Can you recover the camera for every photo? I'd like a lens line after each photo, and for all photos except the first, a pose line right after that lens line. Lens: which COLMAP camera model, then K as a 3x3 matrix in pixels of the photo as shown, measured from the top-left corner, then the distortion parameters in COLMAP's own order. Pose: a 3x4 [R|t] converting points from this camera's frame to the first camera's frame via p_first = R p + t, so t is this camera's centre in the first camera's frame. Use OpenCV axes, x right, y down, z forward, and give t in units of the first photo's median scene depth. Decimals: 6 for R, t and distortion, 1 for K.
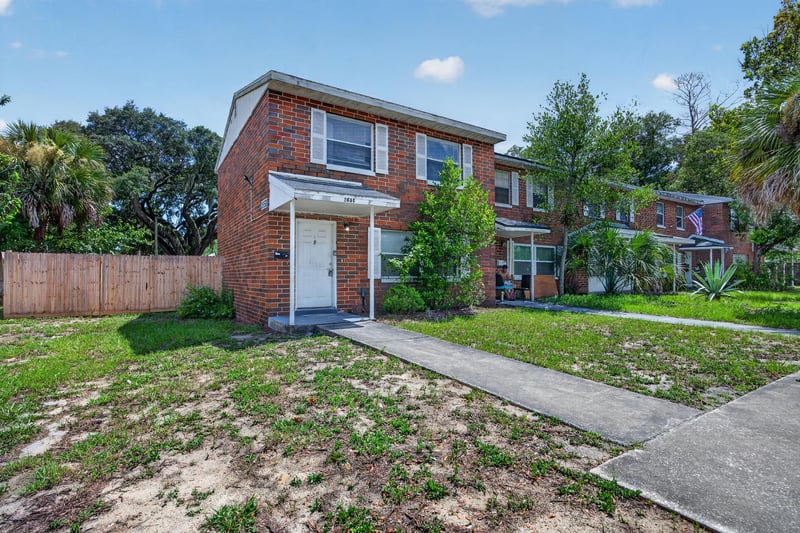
lens RADIAL K [[376.8, 0, 394.8], [0, 376.8, 267.6], [0, 0, 1]] dist [-0.015276, 0.001568]
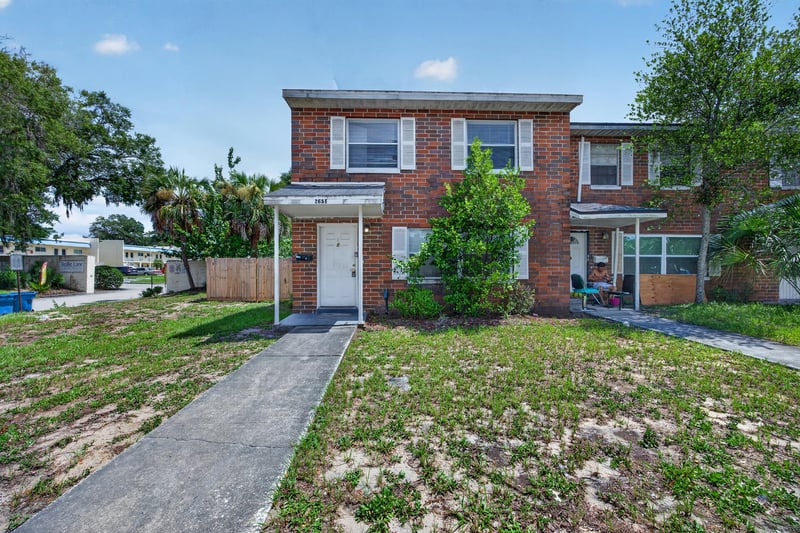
lens RADIAL K [[318.1, 0, 399.6], [0, 318.1, 269.4], [0, 0, 1]] dist [-0.013707, 0.002548]
pose [[0.871235, 0.000413, -0.490866, 0.347606], [0.010639, 0.999749, 0.019723, -0.013173], [0.490751, -0.022406, 0.871012, 0.288351]]
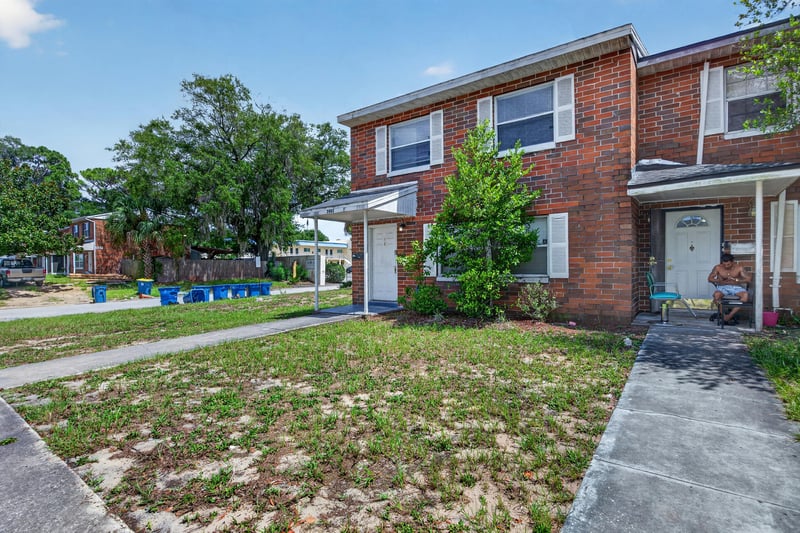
lens RADIAL K [[376.8, 0, 408.3], [0, 376.8, 268.1], [0, 0, 1]] dist [-0.015276, 0.001568]
pose [[0.404136, 0.004077, -0.914690, 0.806696], [0.023655, 0.999609, 0.014907, -0.007690], [0.914393, -0.027662, 0.403882, 0.559894]]
